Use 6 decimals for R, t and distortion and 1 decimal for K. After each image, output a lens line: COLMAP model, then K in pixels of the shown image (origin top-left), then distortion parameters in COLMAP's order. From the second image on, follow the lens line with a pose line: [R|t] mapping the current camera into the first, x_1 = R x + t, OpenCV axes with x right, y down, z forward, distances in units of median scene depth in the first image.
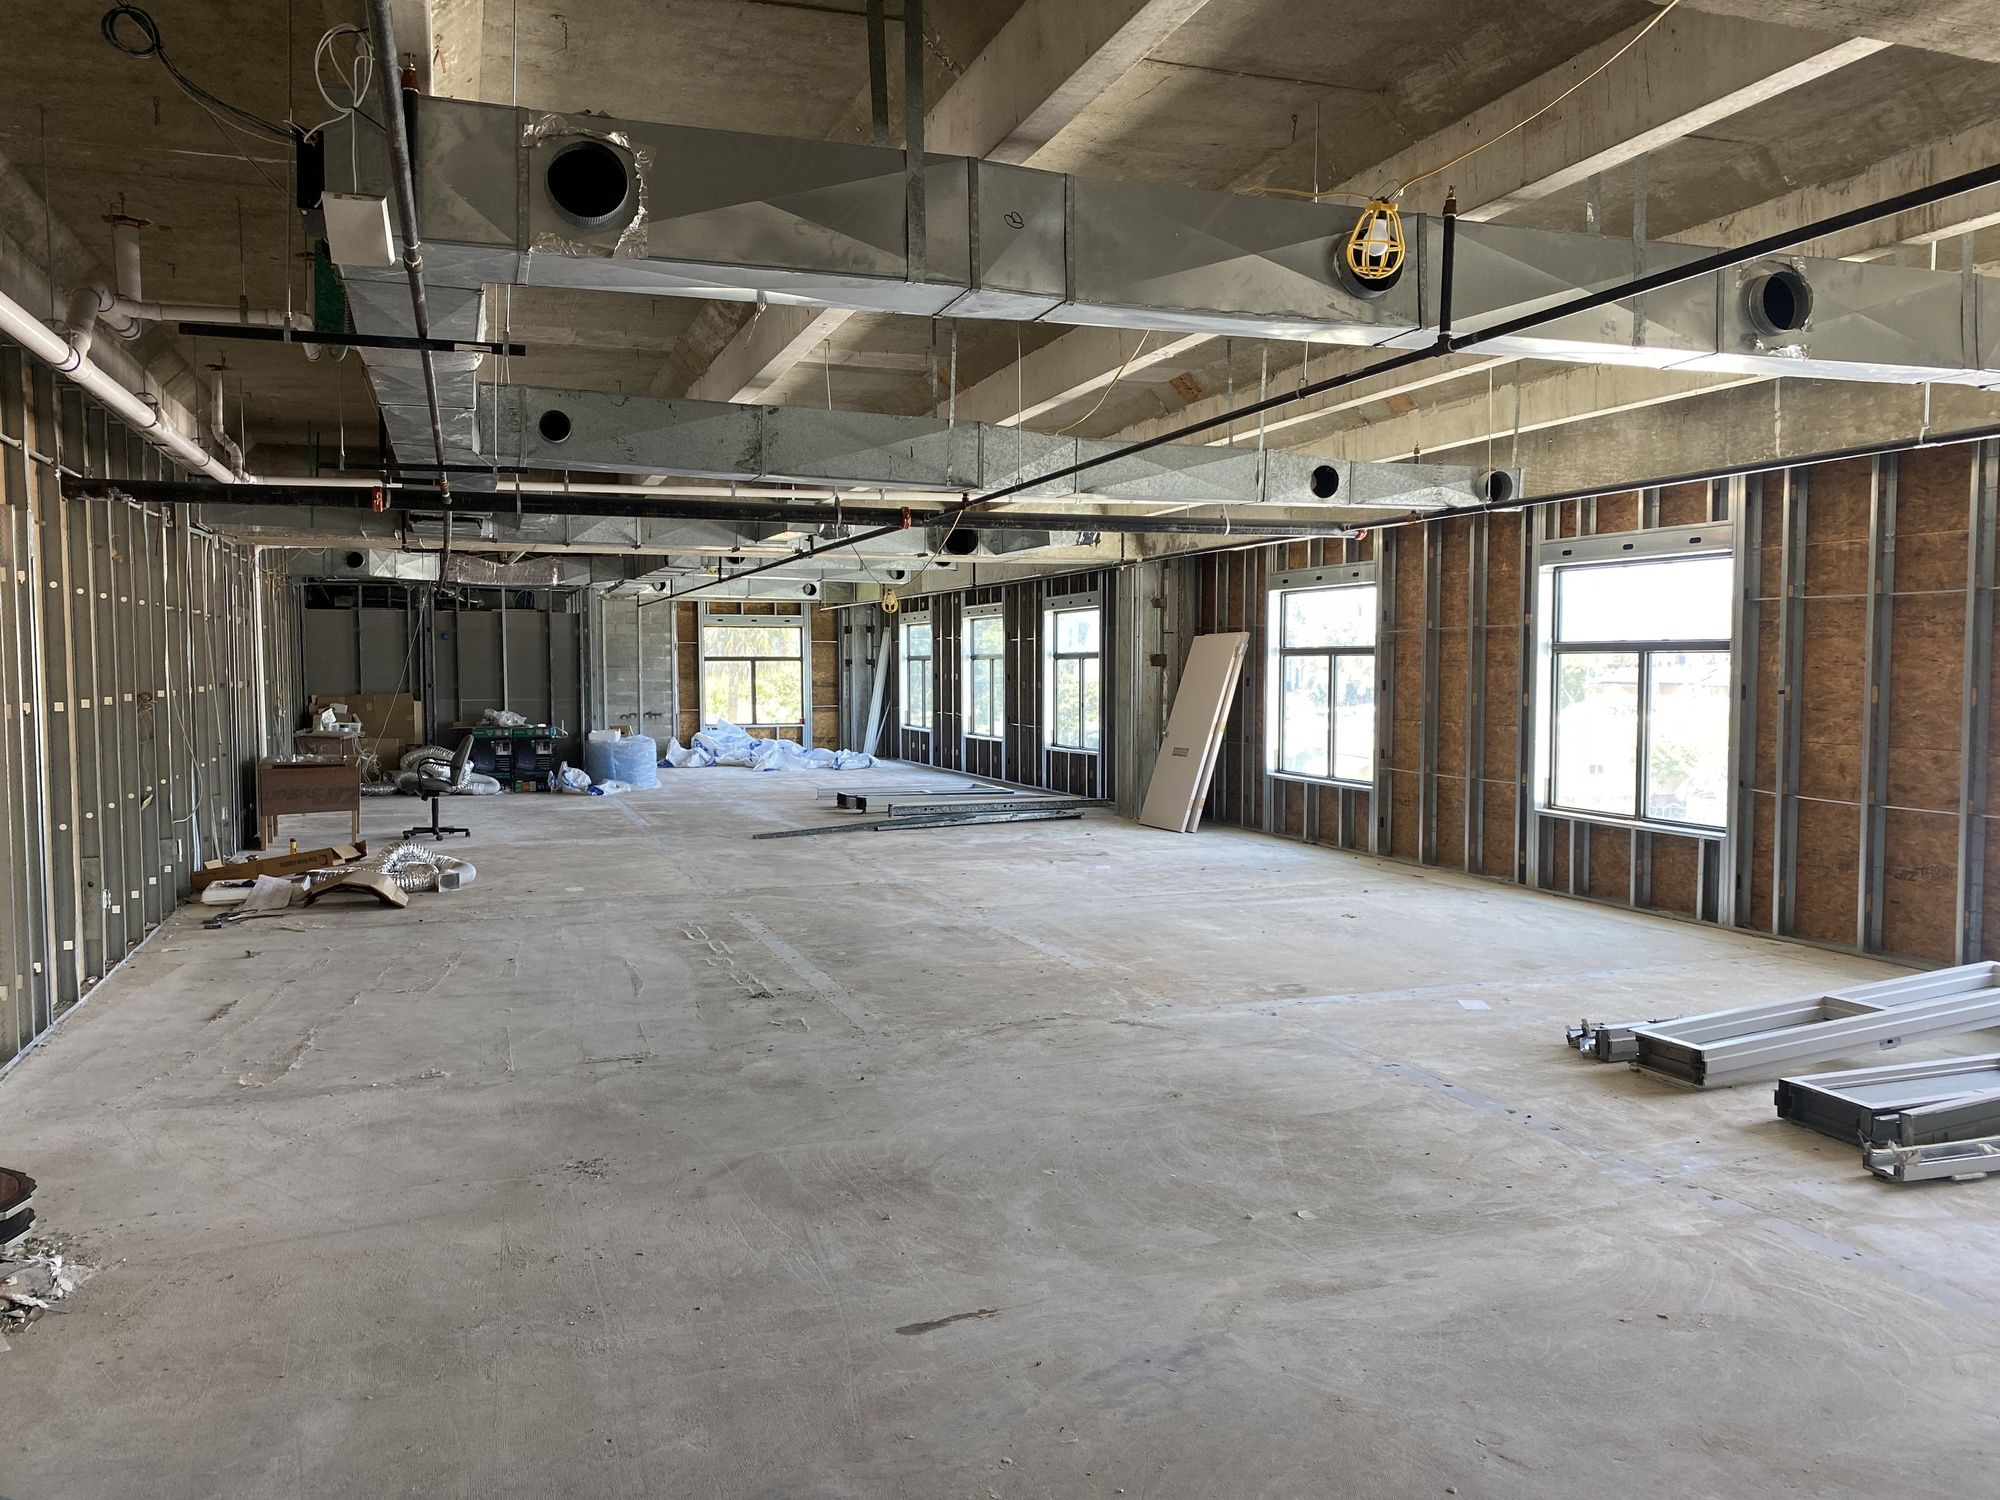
lens RADIAL K [[1523.8, 0, 1000.0], [0, 1523.8, 750.0], [0, 0, 1]] dist [0.003856, -0.008665]
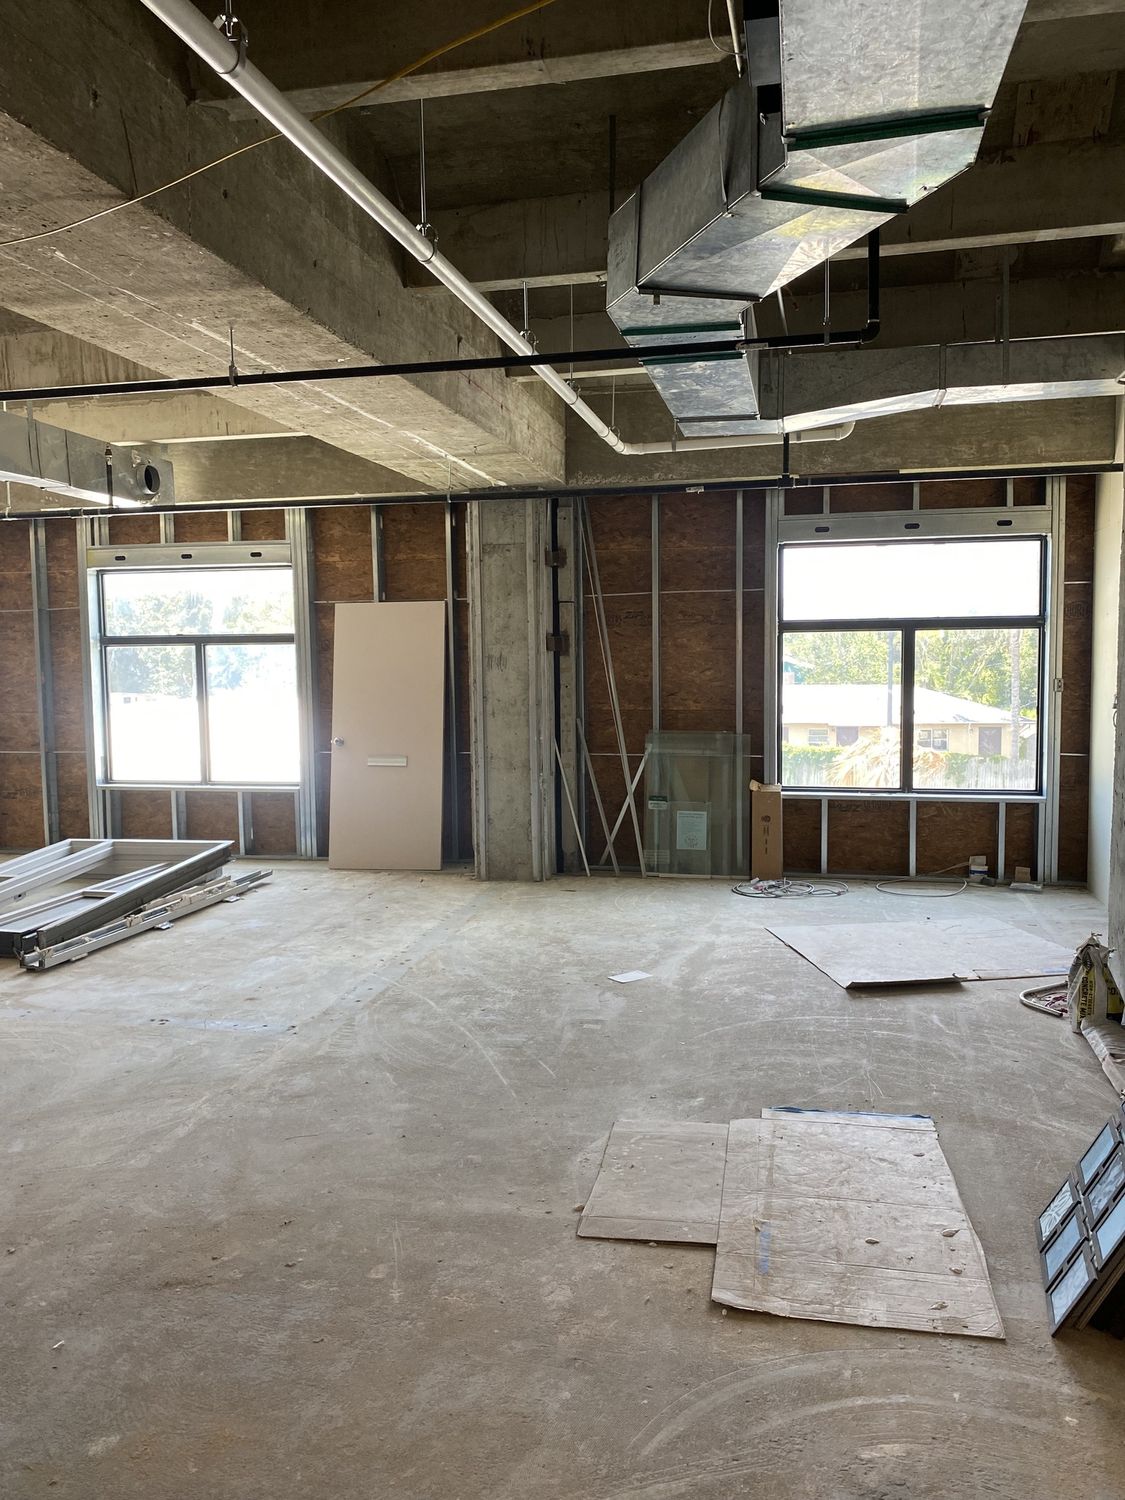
lens RADIAL K [[1142.9, 0, 562.5], [0, 1142.9, 750.0], [0, 0, 1]] dist [0.003856, -0.008665]
pose [[0.526903, -0.077091, 0.846422, -0.112195], [0.057444, 0.996831, 0.055031, 0.006975], [-0.847982, 0.019626, 0.529661, -0.109873]]
